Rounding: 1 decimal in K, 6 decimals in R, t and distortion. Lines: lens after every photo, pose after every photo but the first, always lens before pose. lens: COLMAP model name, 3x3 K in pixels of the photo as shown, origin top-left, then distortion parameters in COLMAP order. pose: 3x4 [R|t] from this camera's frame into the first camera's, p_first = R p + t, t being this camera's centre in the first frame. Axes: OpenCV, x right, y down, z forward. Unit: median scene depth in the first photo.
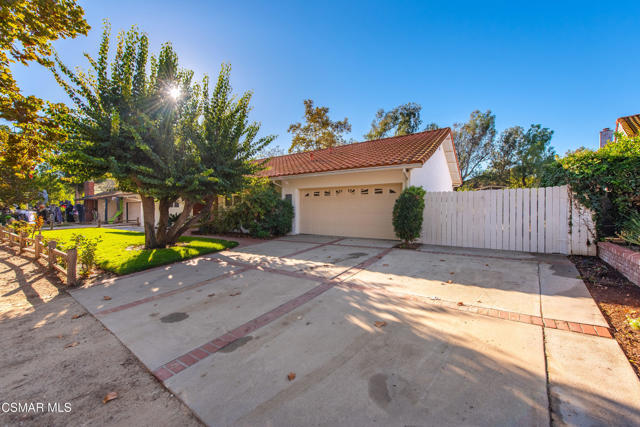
lens RADIAL K [[254.7, 0, 317.7], [0, 254.7, 213.2], [0, 0, 1]] dist [0.010058, -0.003032]
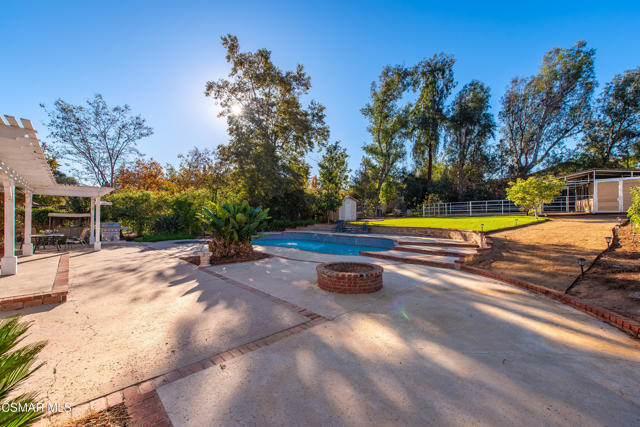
lens RADIAL K [[254.7, 0, 317.2], [0, 254.7, 219.6], [0, 0, 1]] dist [0.010058, -0.003032]
pose [[0.981288, 0.007016, -0.192419, 0.206780], [-0.007815, 0.999964, -0.003396, -0.009187], [0.192388, 0.004836, 0.981307, 0.329010]]
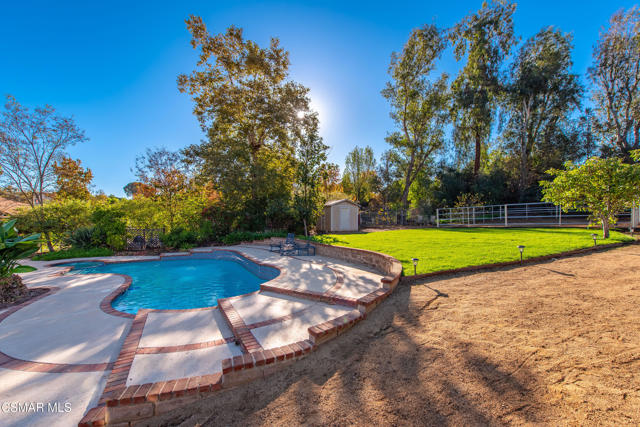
lens RADIAL K [[254.7, 0, 323.0], [0, 254.7, 228.2], [0, 0, 1]] dist [0.010058, -0.003032]
pose [[0.906995, 0.014799, -0.420882, 0.311309], [-0.006733, 0.999764, 0.020642, -0.021438], [0.421088, -0.015888, 0.906881, 0.462281]]
